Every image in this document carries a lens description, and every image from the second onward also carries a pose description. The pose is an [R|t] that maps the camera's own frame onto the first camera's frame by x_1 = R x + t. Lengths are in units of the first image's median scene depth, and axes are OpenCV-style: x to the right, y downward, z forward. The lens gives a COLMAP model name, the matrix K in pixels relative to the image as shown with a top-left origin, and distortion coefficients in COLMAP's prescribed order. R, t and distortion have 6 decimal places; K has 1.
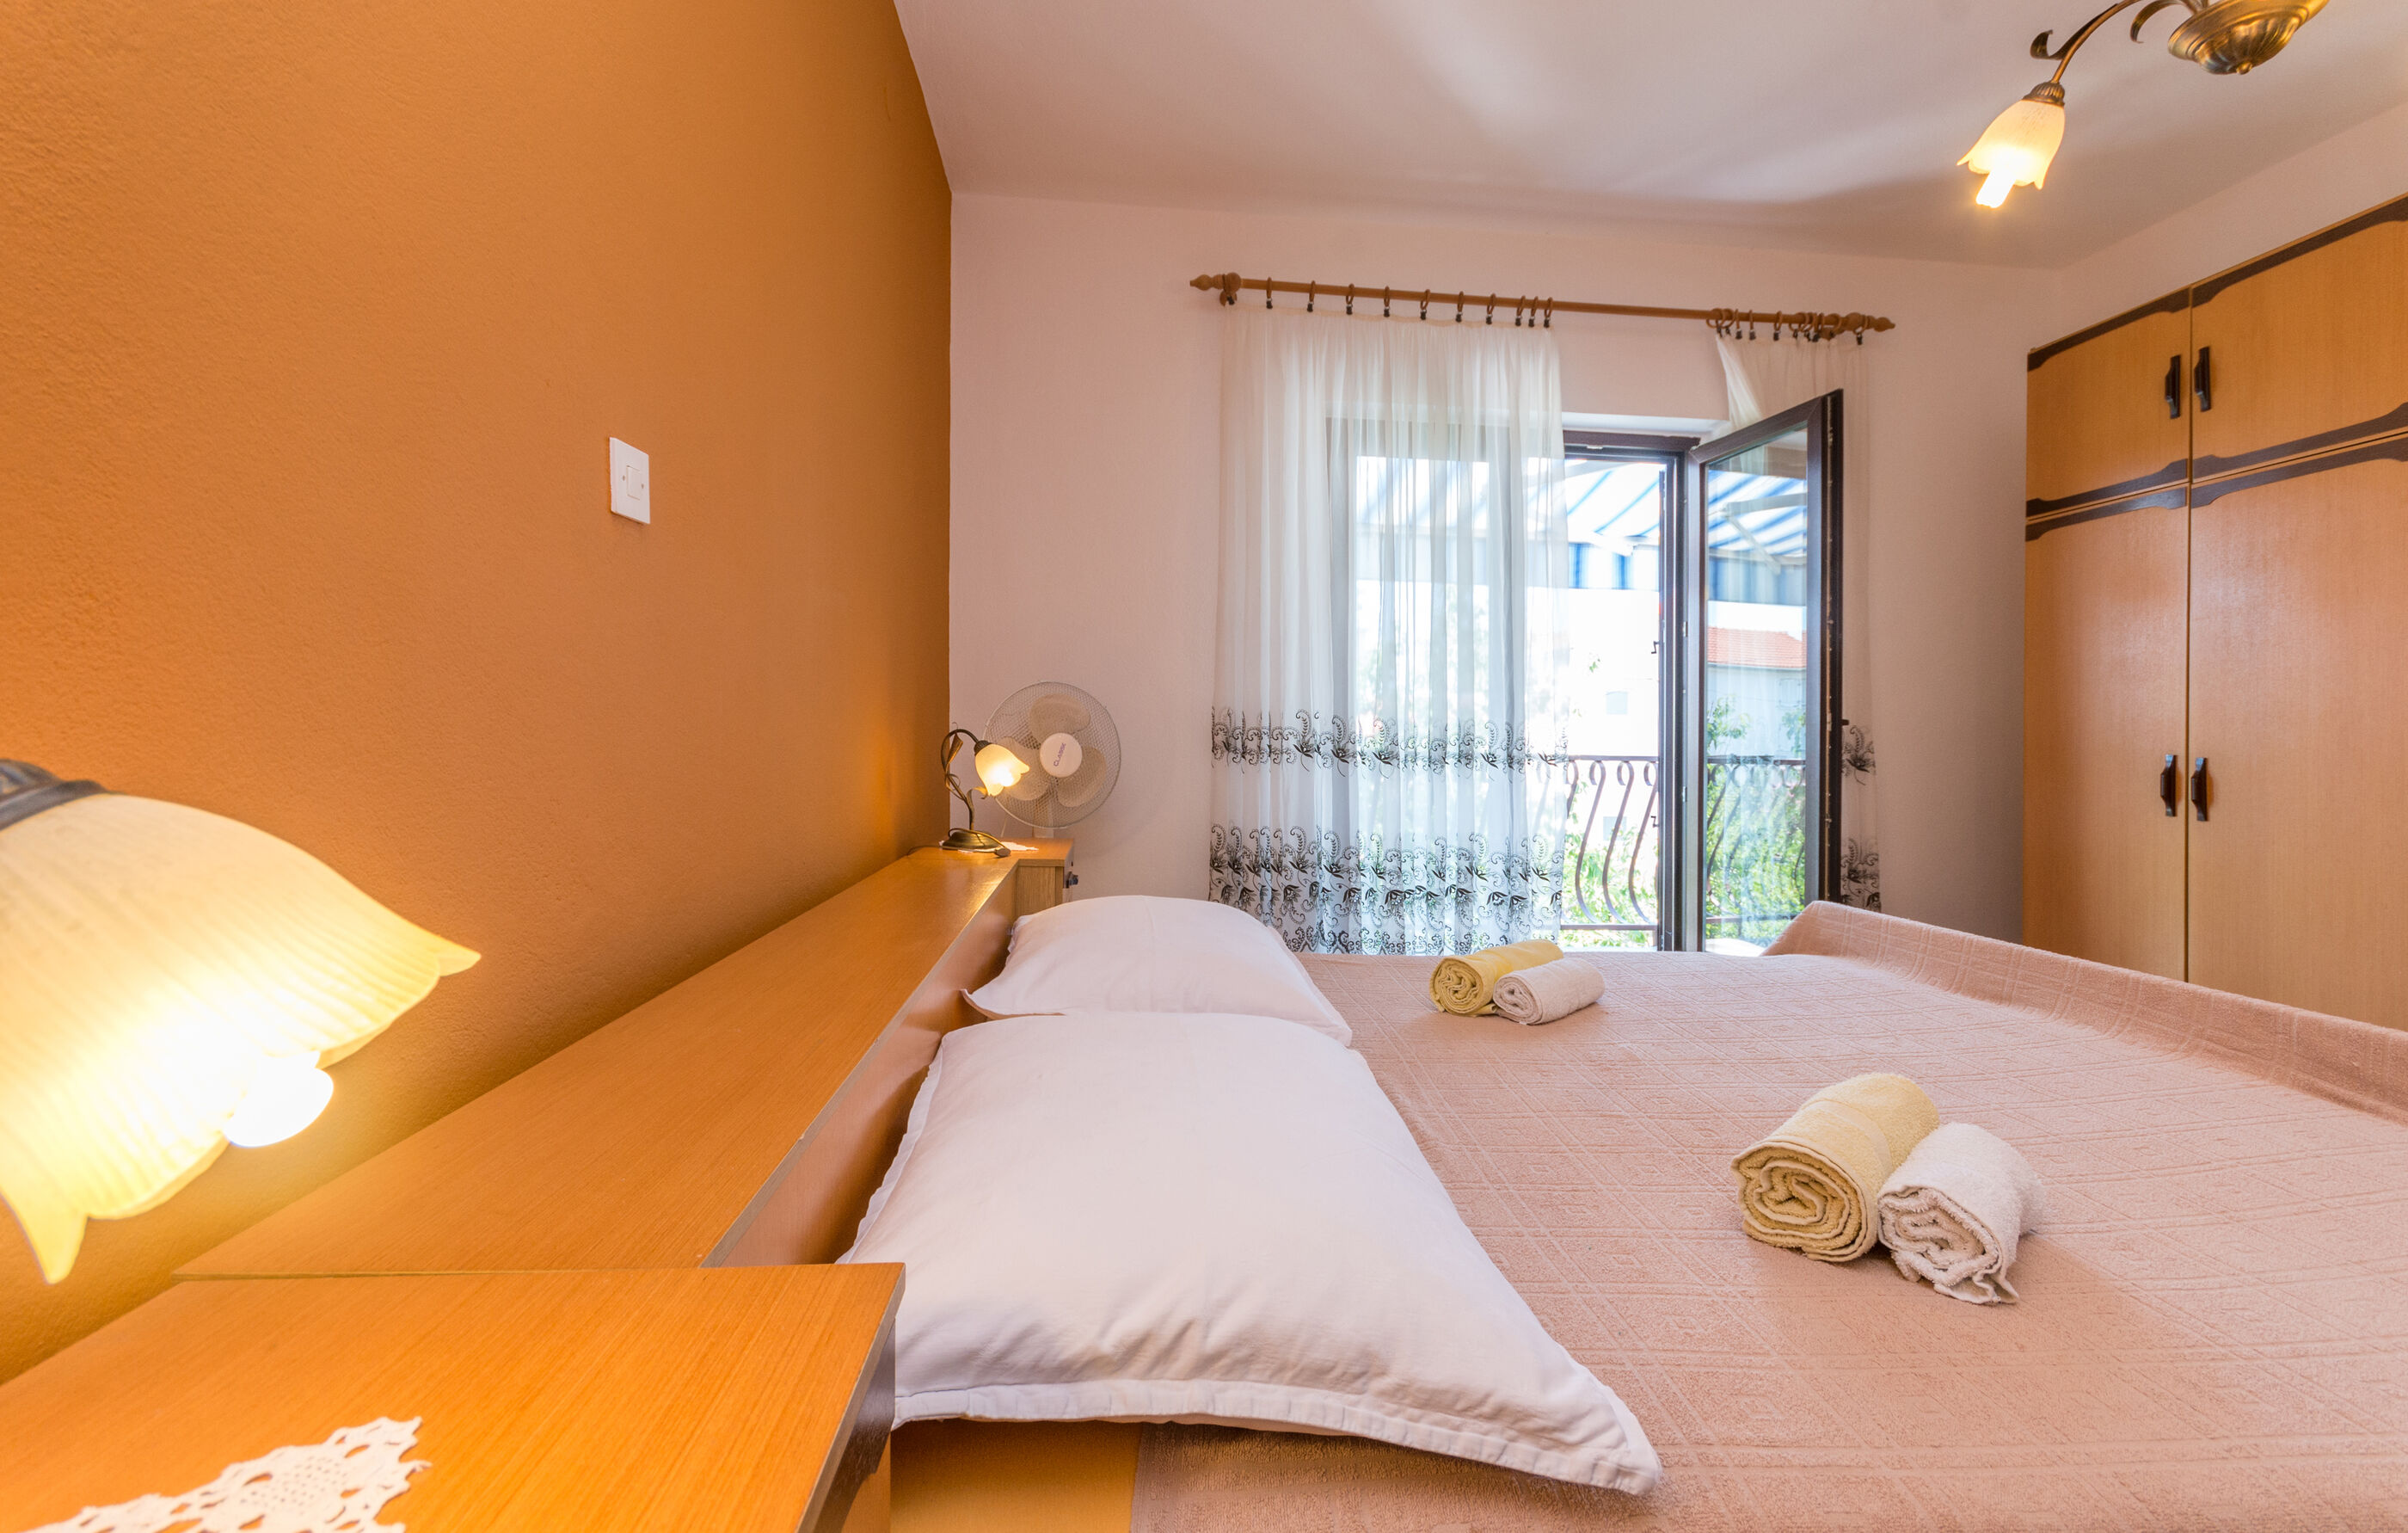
lens RADIAL K [[1059.6, 0, 1134.5], [0, 1059.6, 765.8], [0, 0, 1]] dist [0.003593, 0.000706]
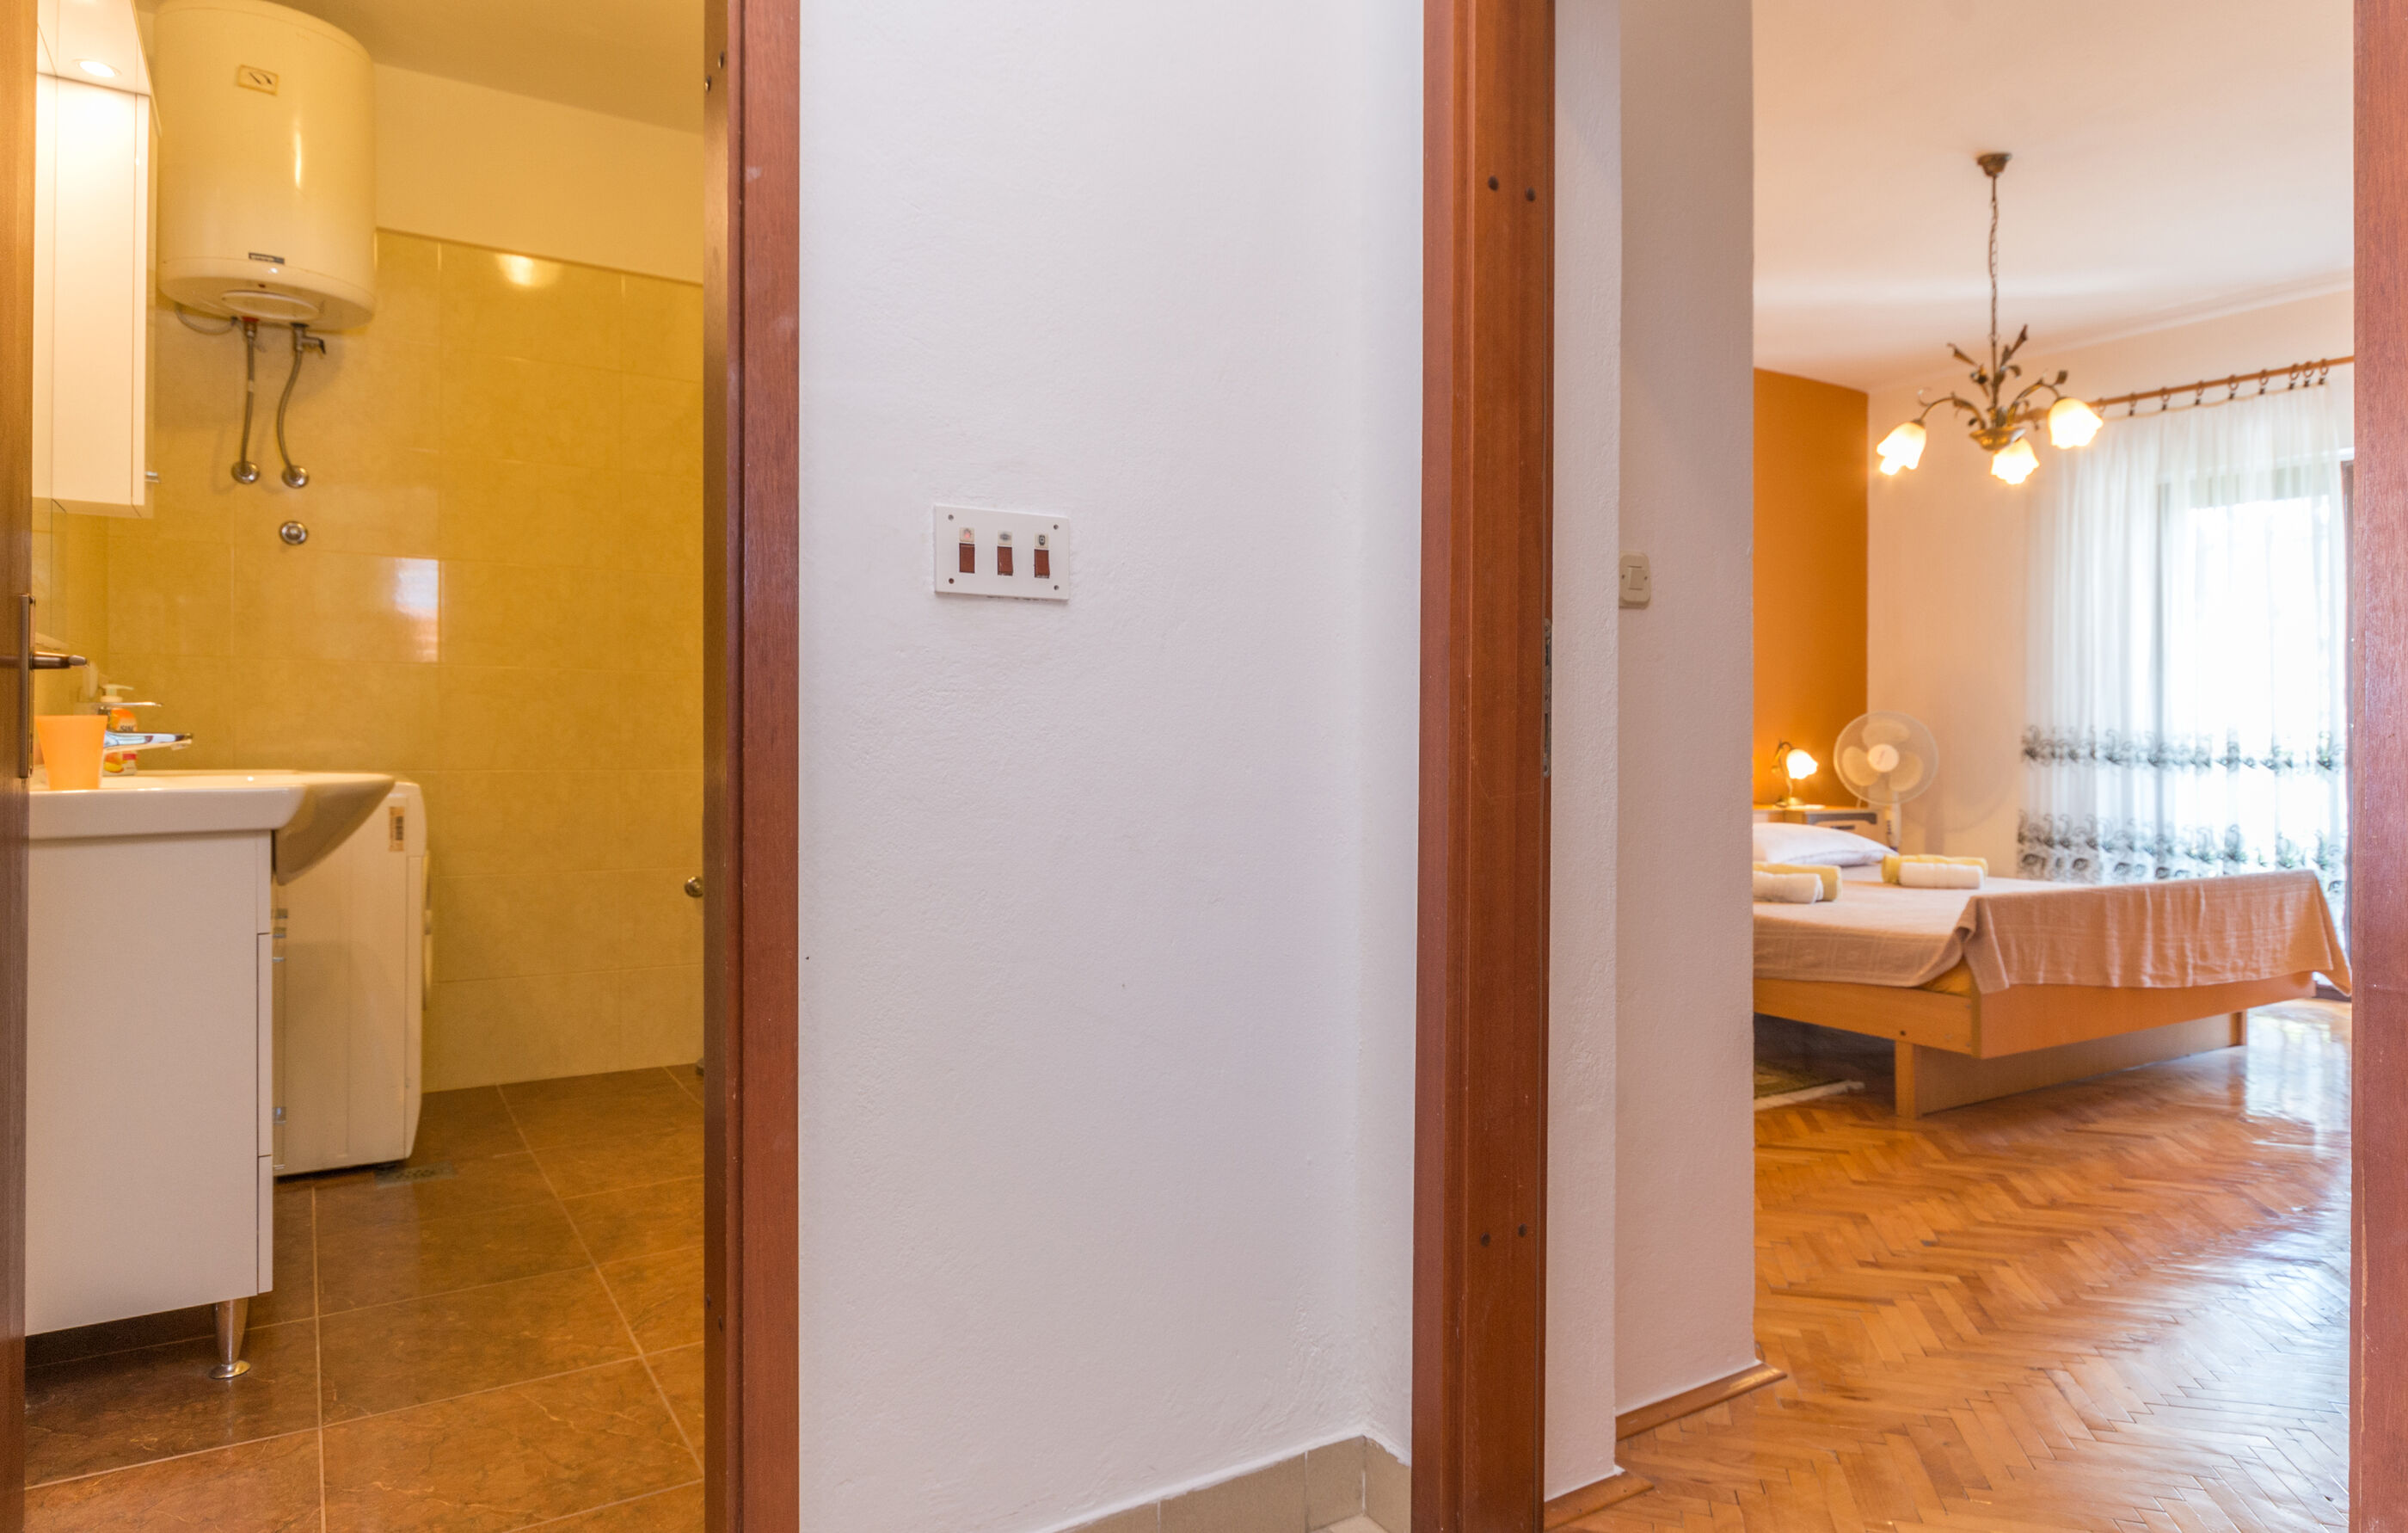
lens RADIAL K [[1414.9, 0, 1229.2], [0, 1414.9, 717.7], [0, 0, 1]] dist [0.016835, -0.008936]
pose [[0.434763, -0.017643, -0.900372, 1.250615], [-0.010984, 0.999630, -0.024892, -0.006425], [0.900478, 0.020712, 0.434408, -0.708285]]
